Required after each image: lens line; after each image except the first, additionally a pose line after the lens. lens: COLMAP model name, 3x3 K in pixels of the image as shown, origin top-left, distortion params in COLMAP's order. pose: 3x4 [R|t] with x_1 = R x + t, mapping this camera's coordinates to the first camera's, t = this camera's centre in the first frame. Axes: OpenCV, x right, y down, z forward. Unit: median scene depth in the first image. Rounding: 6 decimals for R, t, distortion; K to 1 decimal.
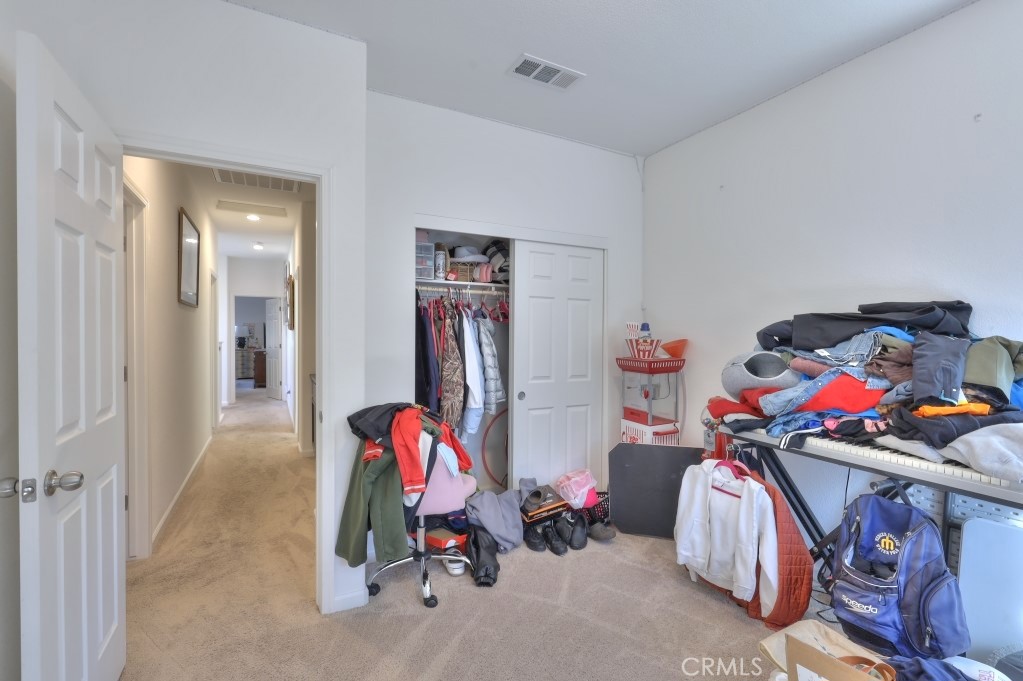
lens RADIAL K [[458.8, 0, 511.5], [0, 458.8, 340.5], [0, 0, 1]] dist [-0.000230, -0.000163]
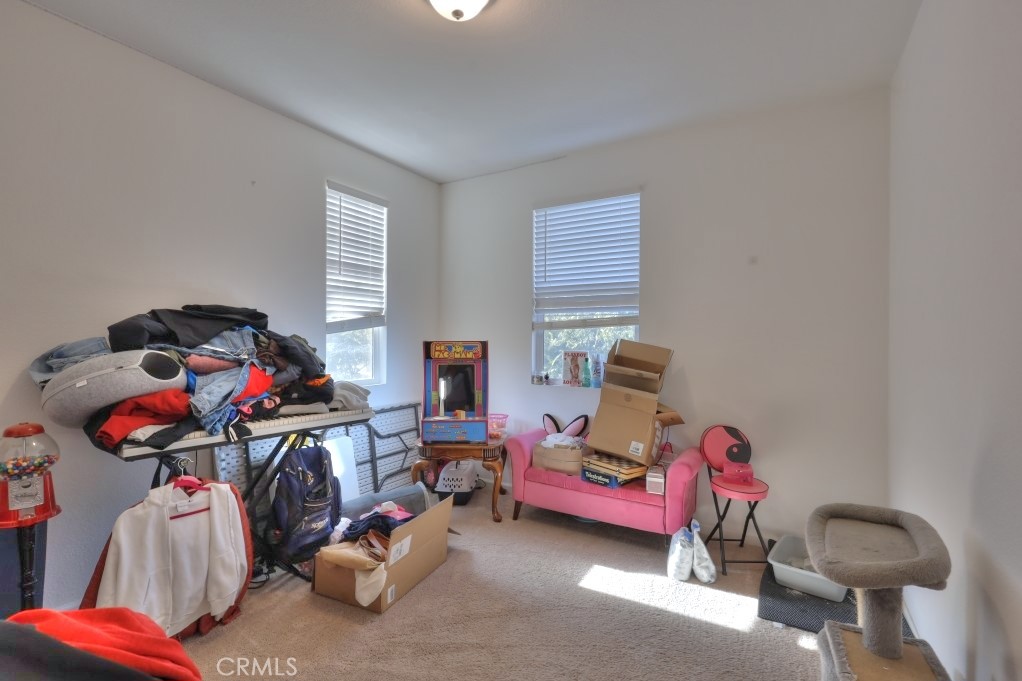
lens RADIAL K [[458.3, 0, 511.0], [0, 458.3, 340.5], [0, 0, 1]] dist [-0.000230, -0.000163]
pose [[-0.520852, -0.010136, 0.853587, -0.652894], [-0.002224, 0.999942, 0.010517, -0.006376], [-0.853644, 0.003580, -0.520844, 1.053574]]
